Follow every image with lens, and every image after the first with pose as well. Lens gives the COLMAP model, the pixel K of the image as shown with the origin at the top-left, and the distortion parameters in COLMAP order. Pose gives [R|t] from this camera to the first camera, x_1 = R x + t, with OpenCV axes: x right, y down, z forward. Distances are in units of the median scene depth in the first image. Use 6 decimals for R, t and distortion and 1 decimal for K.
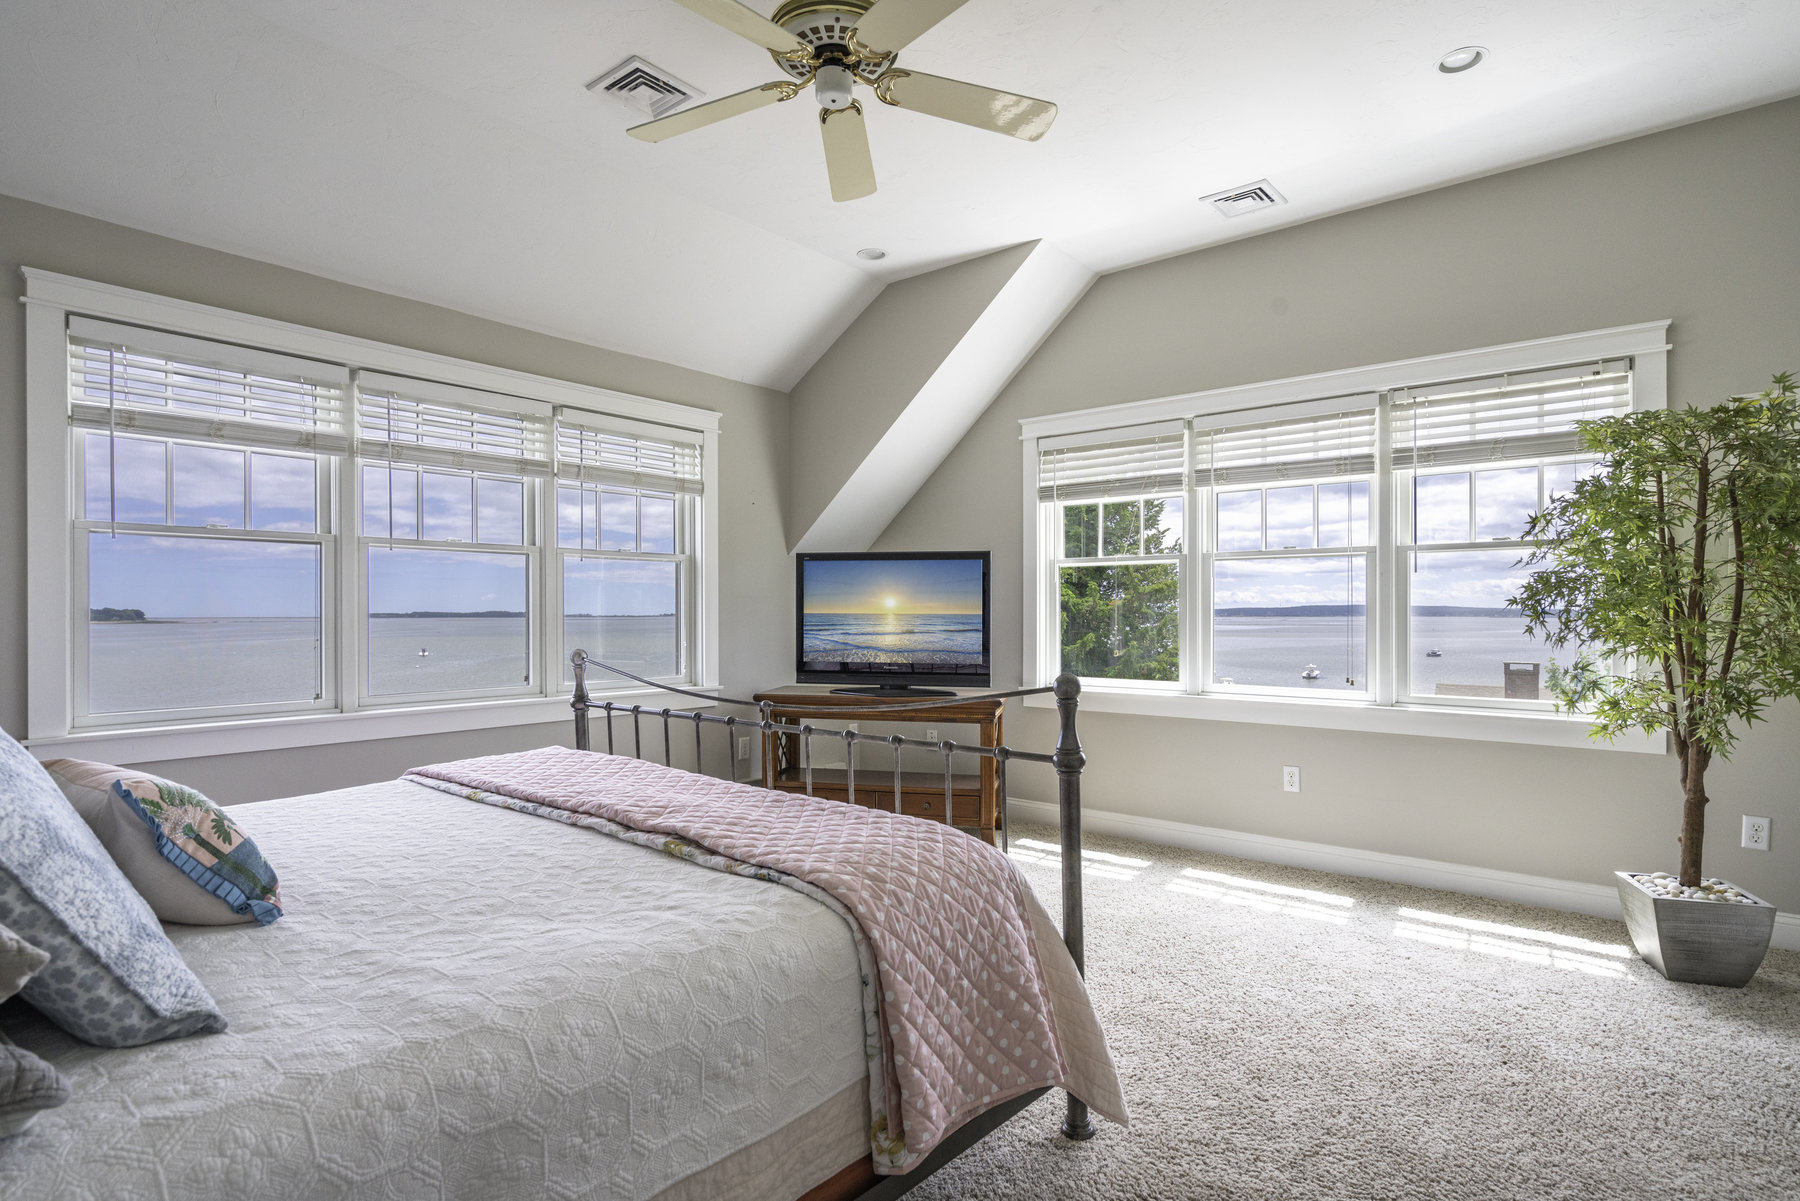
lens RADIAL K [[934.7, 0, 904.3], [0, 934.7, 610.2], [0, 0, 1]] dist [0.004893, 0.000213]
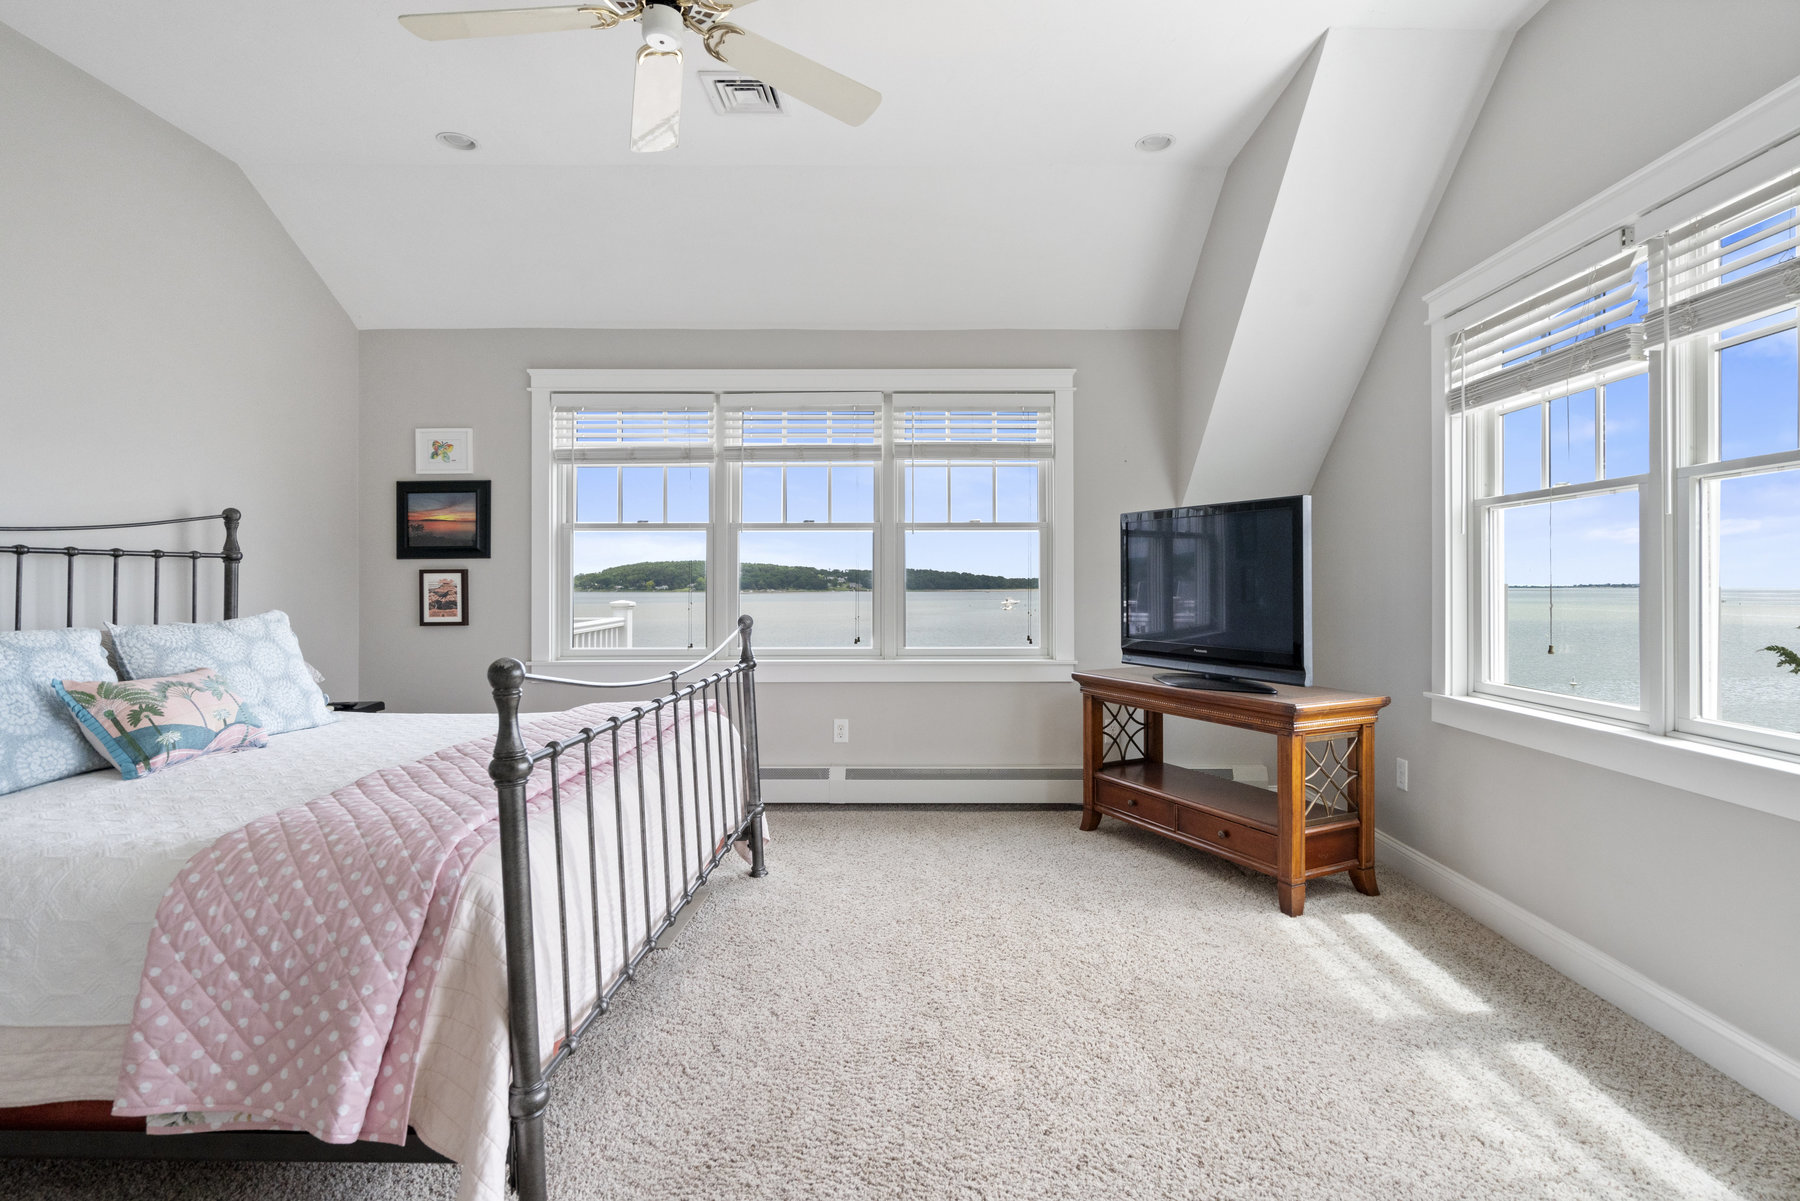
lens RADIAL K [[896.8, 0, 935.9], [0, 896.8, 582.2], [0, 0, 1]] dist [-0.001321, 0.002454]
pose [[0.638175, -0.001627, -0.769889, 0.483397], [0.002457, 0.999997, -0.000077, 0.001878], [0.769887, -0.001842, 0.638177, 0.385611]]
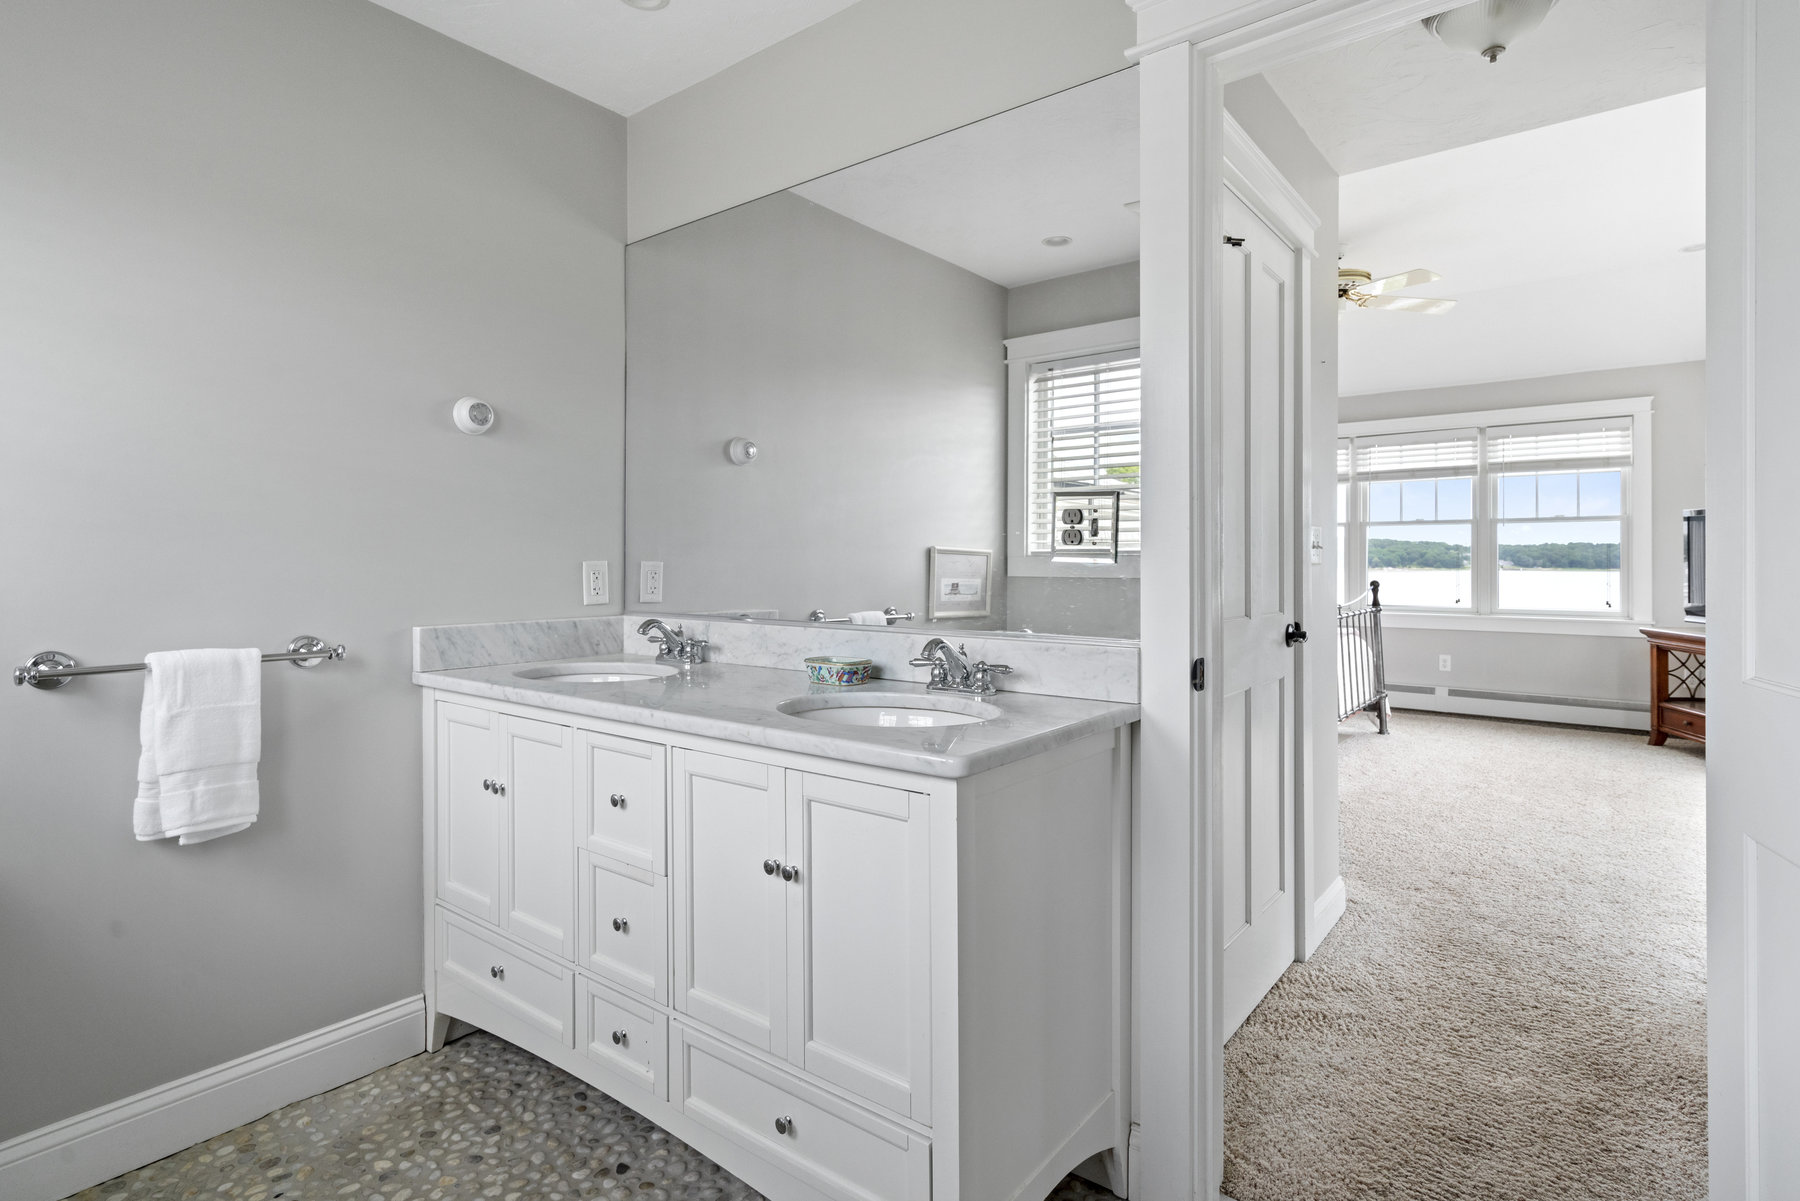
lens RADIAL K [[934.7, 0, 904.2], [0, 934.7, 560.1], [0, 0, 1]] dist [0.004893, 0.000213]
pose [[0.033026, -0.001780, -0.999453, 1.176433], [0.002910, 0.999994, -0.001685, -0.000146], [0.999450, -0.002853, 0.033031, -0.007539]]
